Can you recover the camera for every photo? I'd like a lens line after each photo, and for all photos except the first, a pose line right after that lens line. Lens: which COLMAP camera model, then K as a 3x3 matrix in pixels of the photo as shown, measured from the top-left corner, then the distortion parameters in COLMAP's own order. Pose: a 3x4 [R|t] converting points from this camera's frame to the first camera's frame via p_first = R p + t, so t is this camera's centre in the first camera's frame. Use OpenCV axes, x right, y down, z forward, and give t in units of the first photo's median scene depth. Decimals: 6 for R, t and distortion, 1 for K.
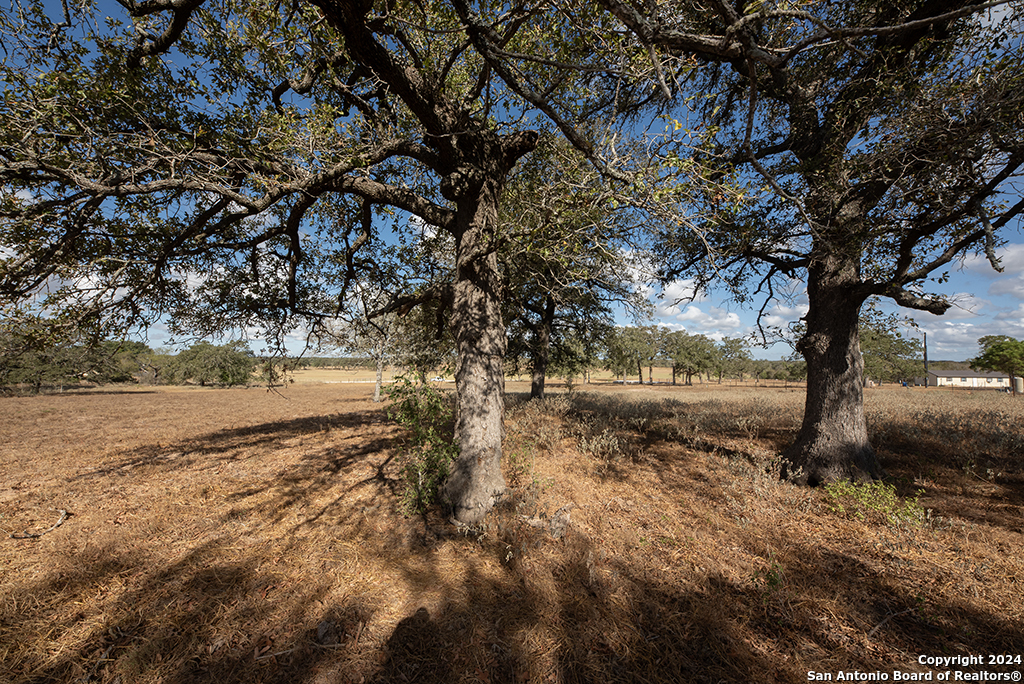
lens RADIAL K [[355.5, 0, 511.4], [0, 355.5, 343.8], [0, 0, 1]] dist [-0.000498, -0.000094]
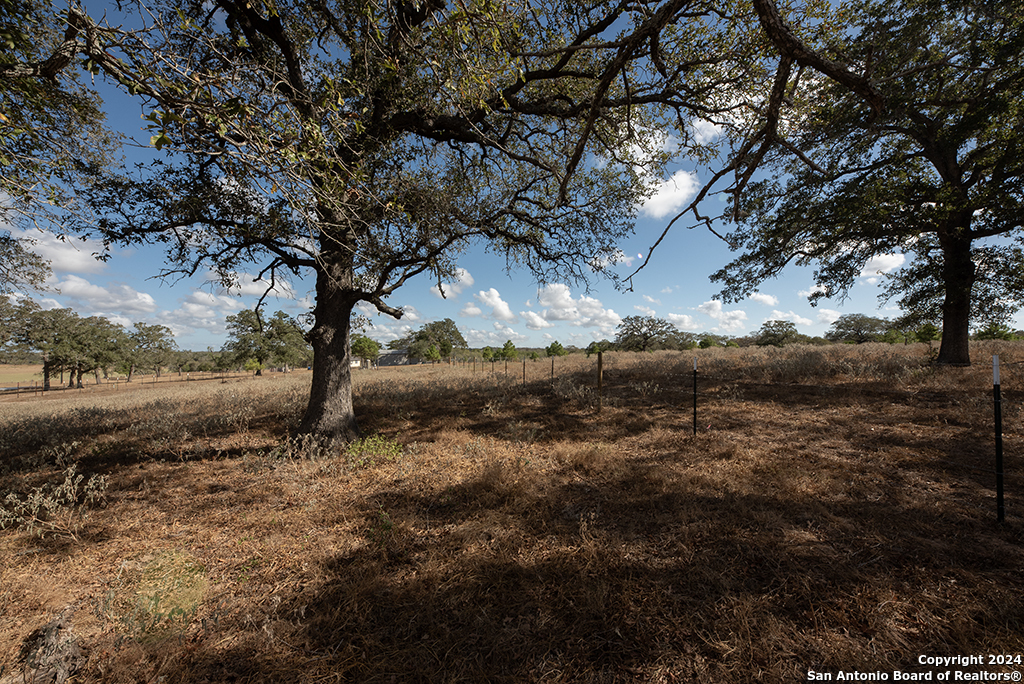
lens RADIAL K [[355.5, 0, 510.5], [0, 355.5, 346.1], [0, 0, 1]] dist [-0.000498, -0.000094]
pose [[0.172731, 0.003021, 0.984964, -0.148166], [-0.034892, 0.999386, 0.003054, 0.008353], [-0.984351, -0.034895, 0.172730, 0.144434]]
